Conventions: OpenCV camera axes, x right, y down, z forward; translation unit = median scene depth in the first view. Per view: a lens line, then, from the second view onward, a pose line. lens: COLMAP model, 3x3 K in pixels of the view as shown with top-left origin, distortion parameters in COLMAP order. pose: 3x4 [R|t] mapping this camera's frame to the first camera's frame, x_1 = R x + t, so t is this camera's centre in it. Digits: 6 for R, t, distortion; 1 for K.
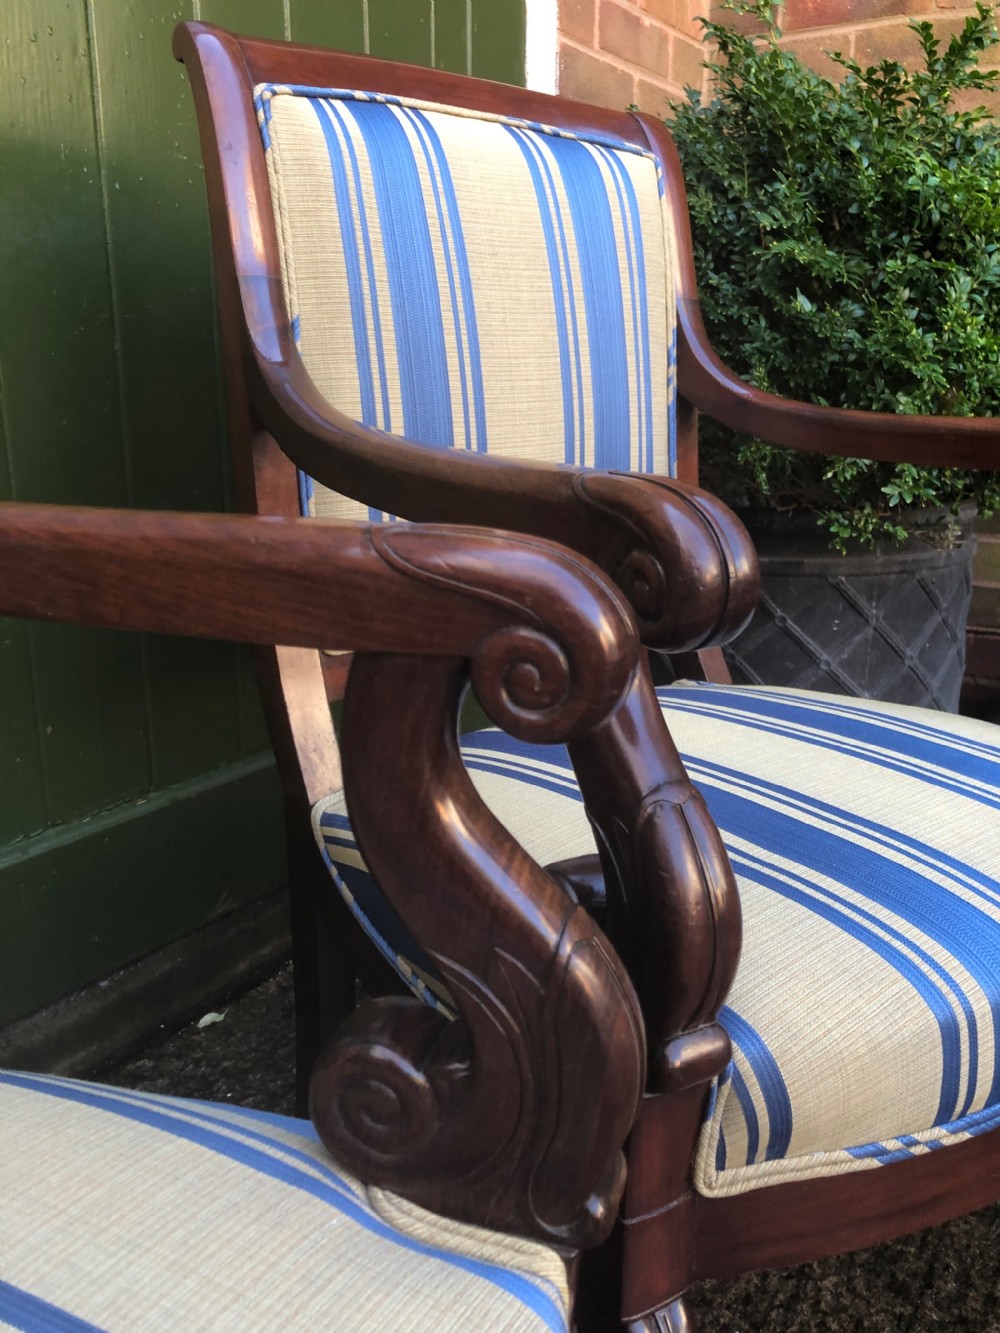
lens RADIAL K [[1117.8, 0, 495.6], [0, 1117.8, 638.1], [0, 0, 1]] dist [-0.038885, 0.100479]
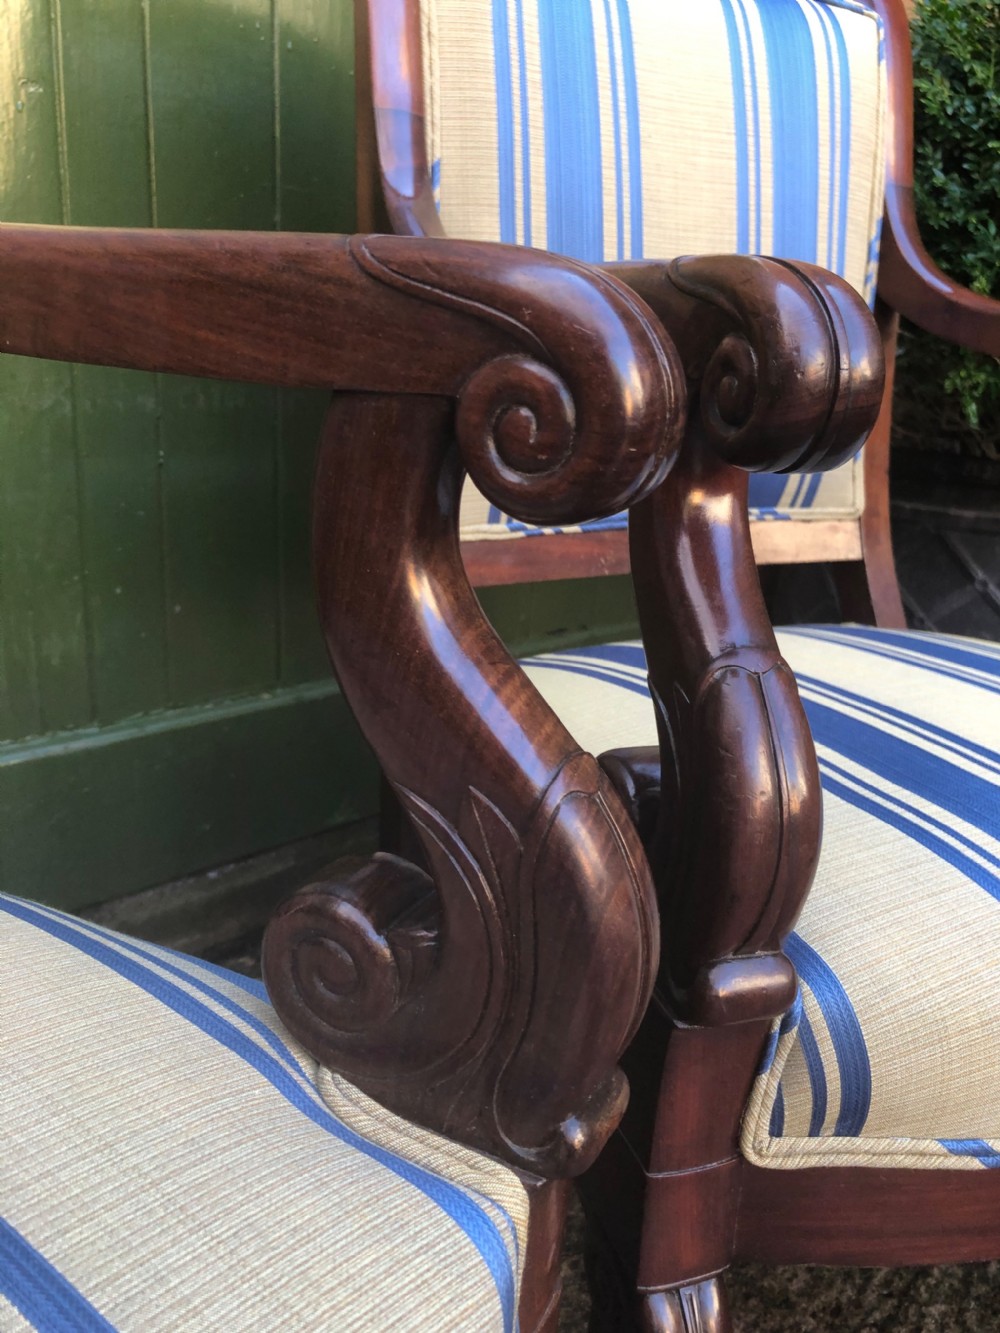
lens RADIAL K [[1119.3, 0, 502.8], [0, 1119.3, 643.9], [0, 0, 1]] dist [0.012004, -0.011537]
pose [[0.980519, 0.102185, -0.167749, 0.097862], [-0.097543, 0.994591, 0.035706, 0.096452], [0.170490, -0.018648, 0.985183, 0.142171]]
